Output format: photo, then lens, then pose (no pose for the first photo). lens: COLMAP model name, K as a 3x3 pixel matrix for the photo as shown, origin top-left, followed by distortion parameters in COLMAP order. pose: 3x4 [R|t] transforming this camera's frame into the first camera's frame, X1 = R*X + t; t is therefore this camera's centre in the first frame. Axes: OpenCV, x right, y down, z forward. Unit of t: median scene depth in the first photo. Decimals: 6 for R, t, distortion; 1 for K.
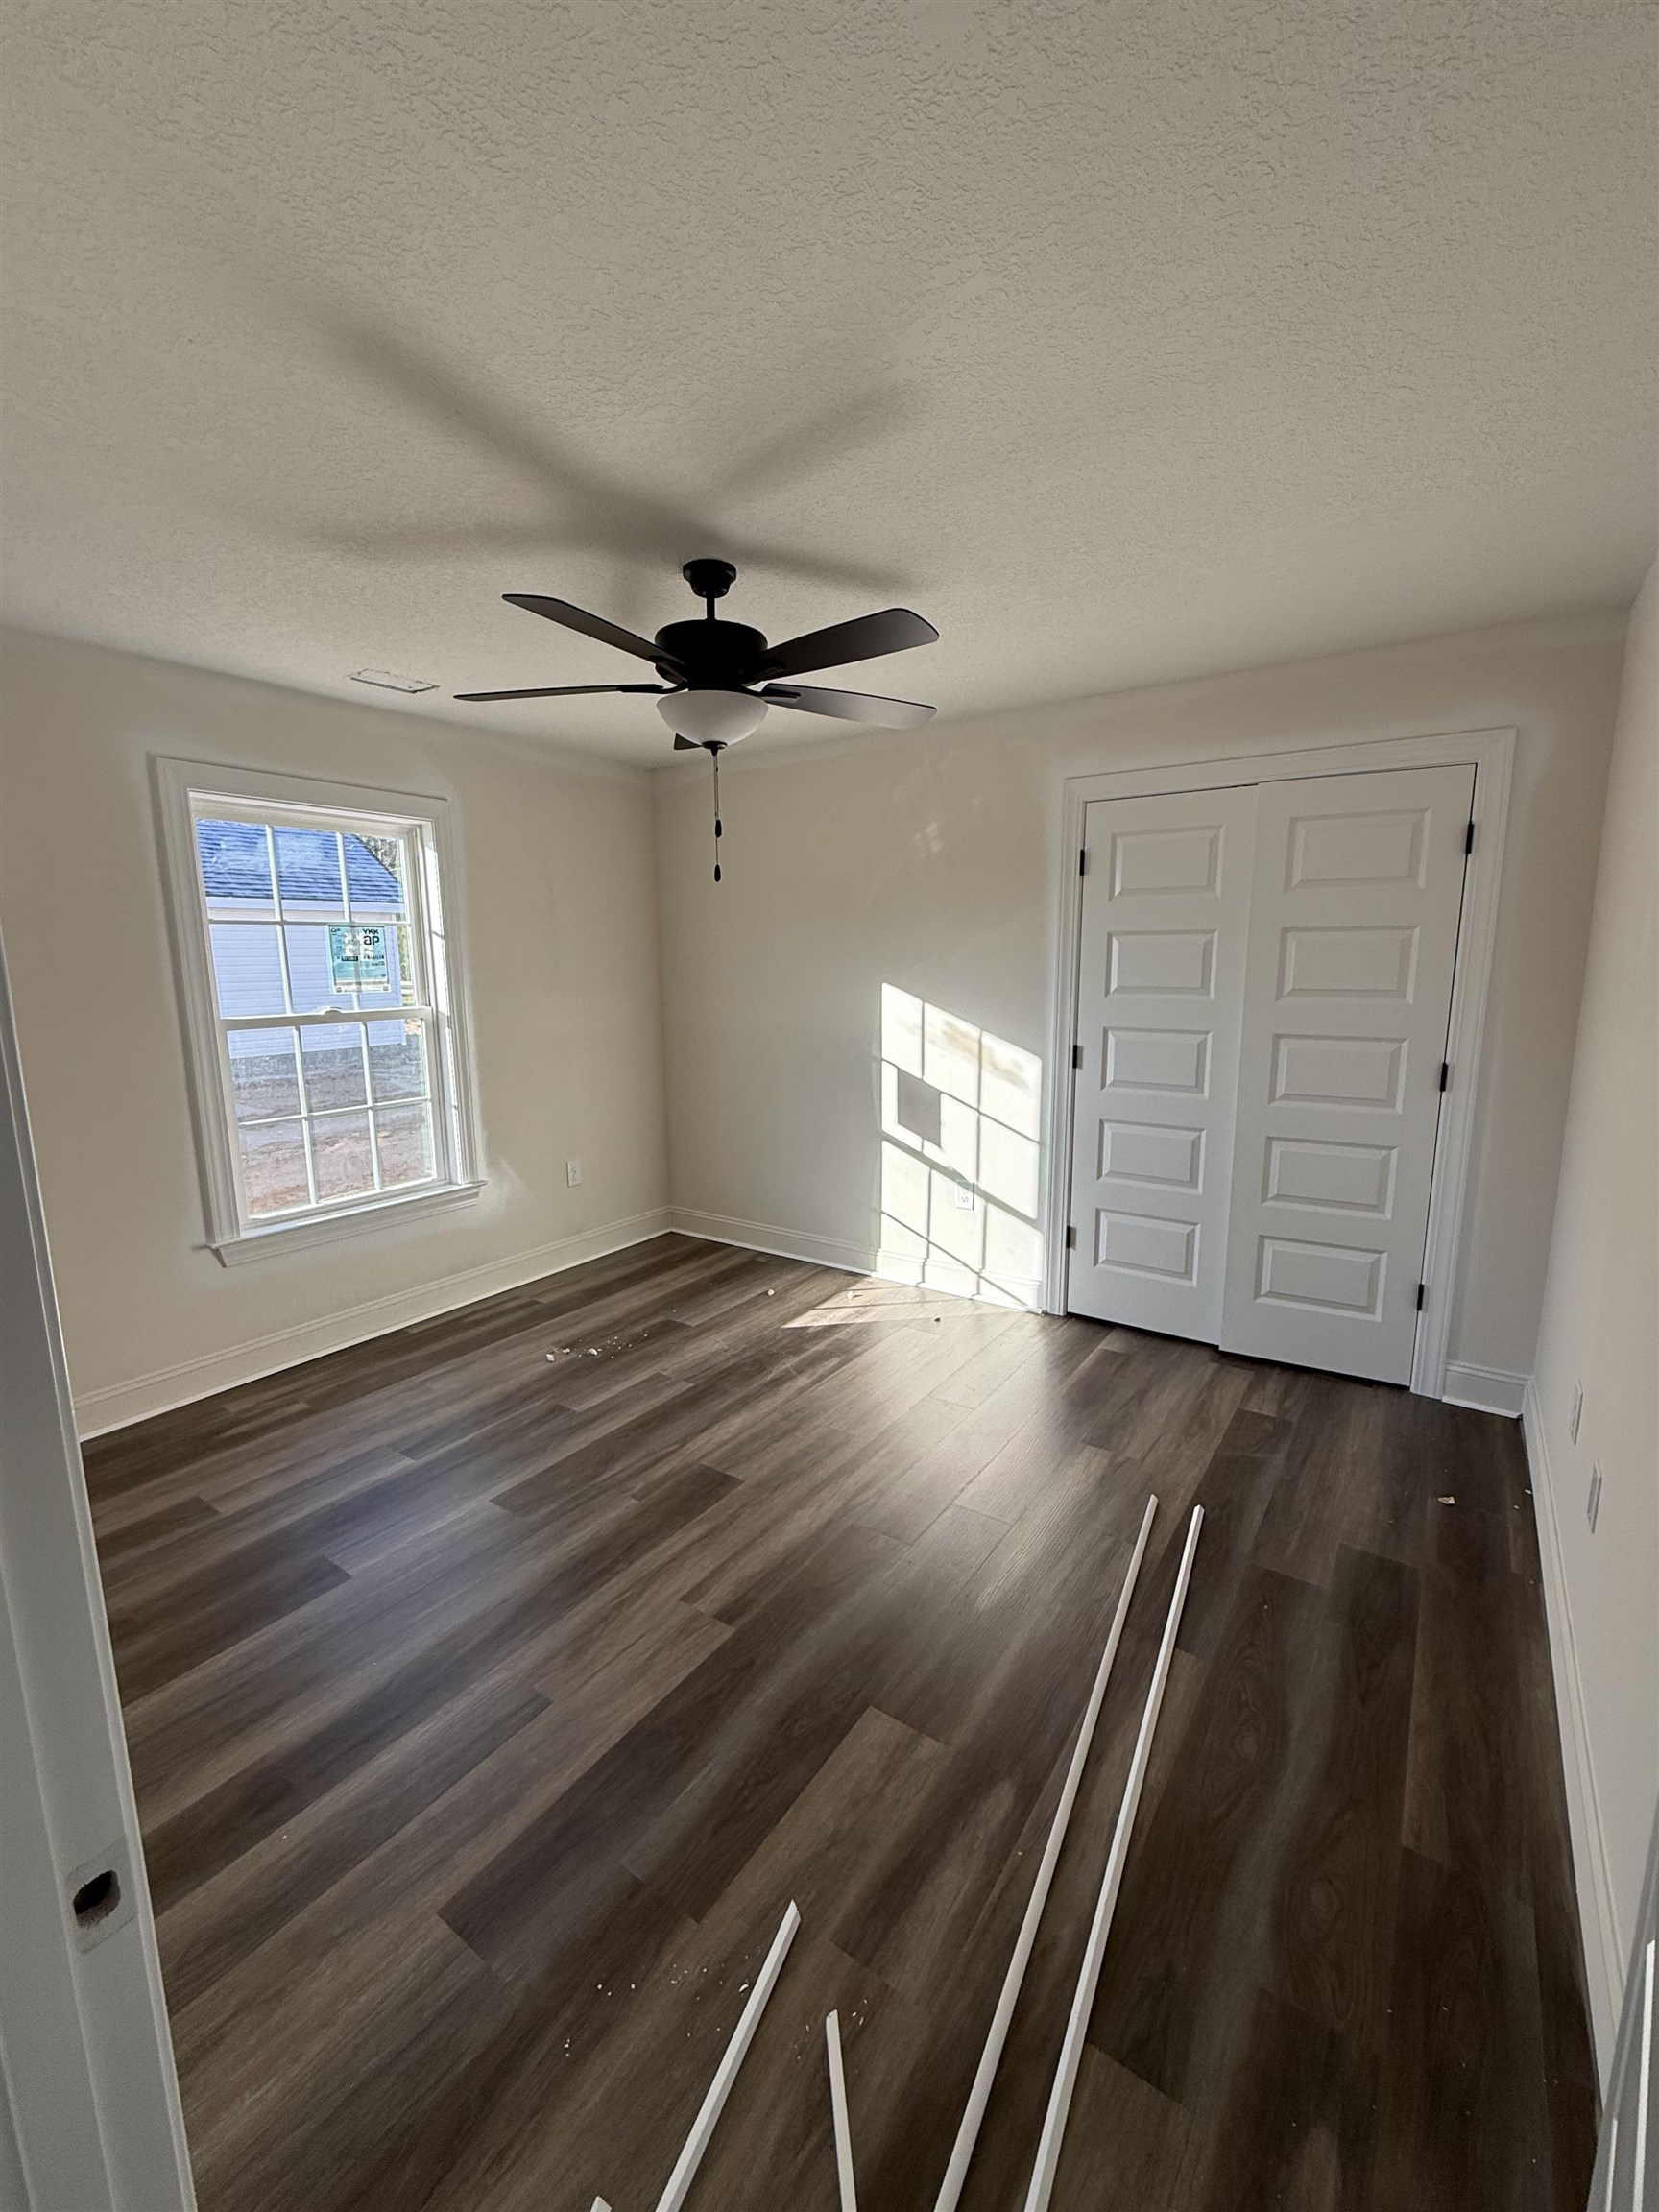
lens RADIAL K [[923.5, 0, 830.9], [0, 923.5, 1112.6], [0, 0, 1]] dist [-0.000046, -0.000152]
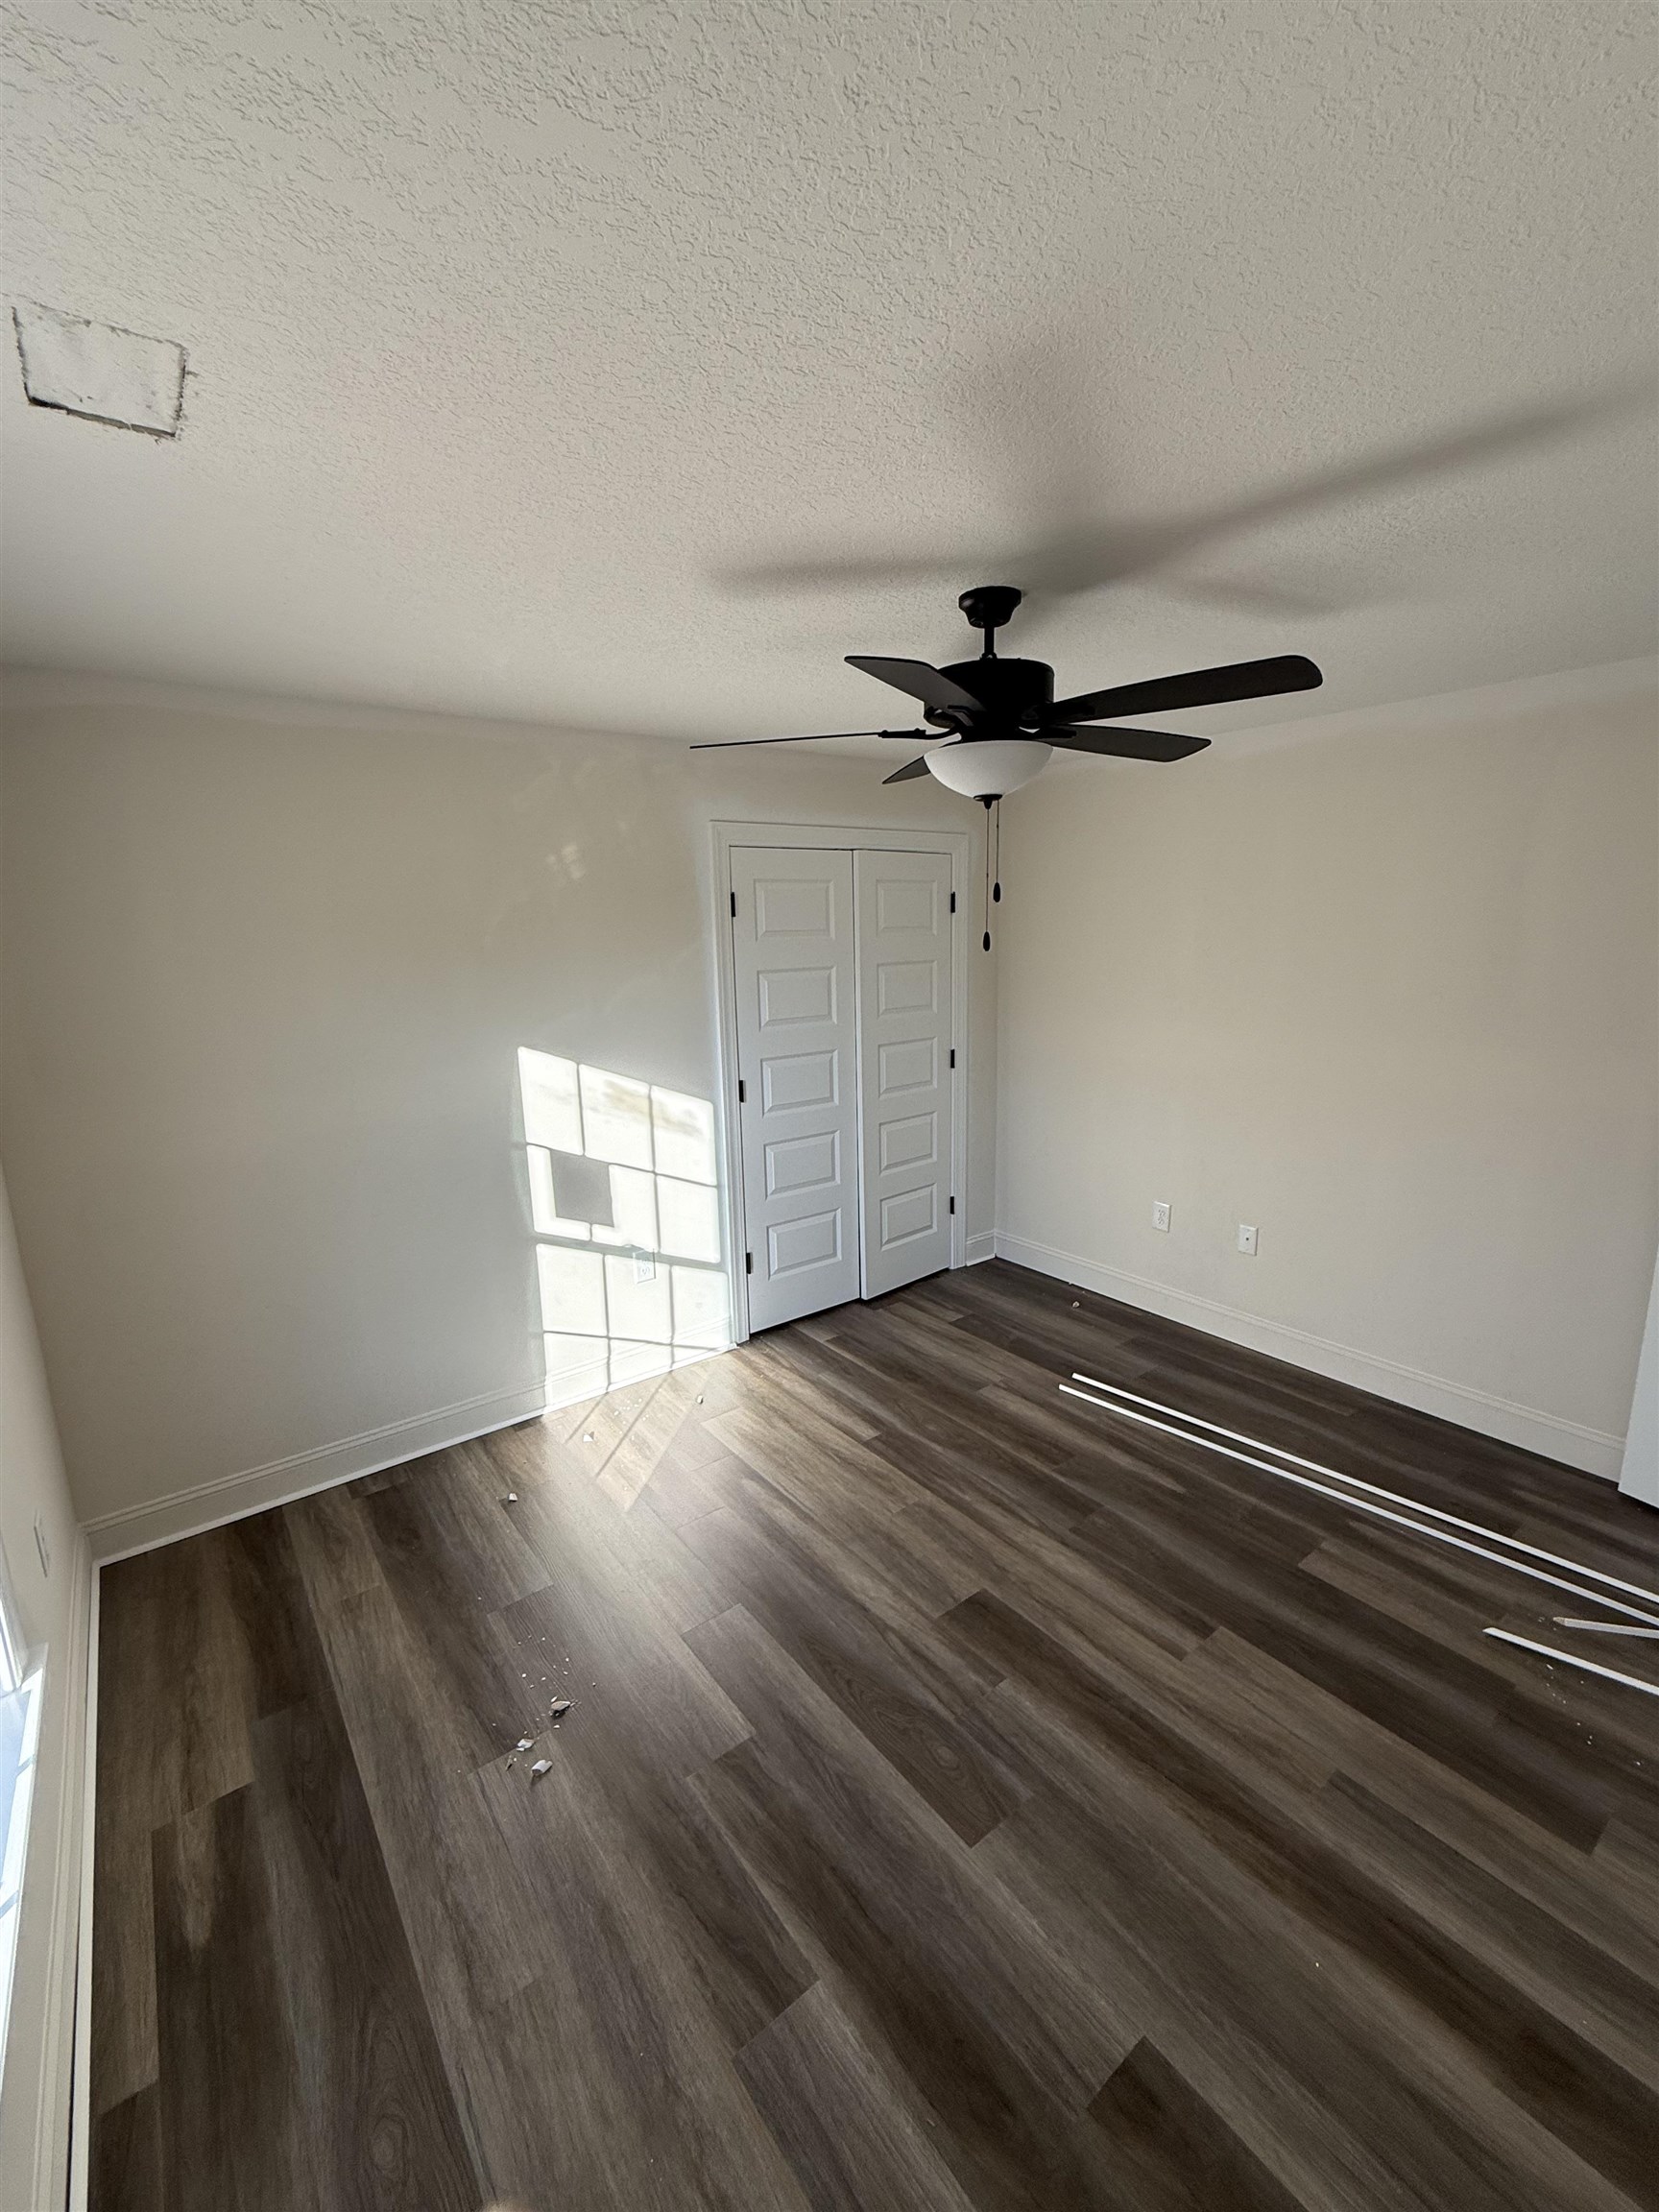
lens RADIAL K [[908.5, 0, 827.6], [0, 908.5, 1126.4], [0, 0, 1]] dist [-0.002633, 0.000439]
pose [[0.314127, -0.206645, 0.926619, -0.627360], [0.186744, 0.970405, 0.153103, -0.155890], [-0.930833, 0.124946, 0.343420, 0.542363]]
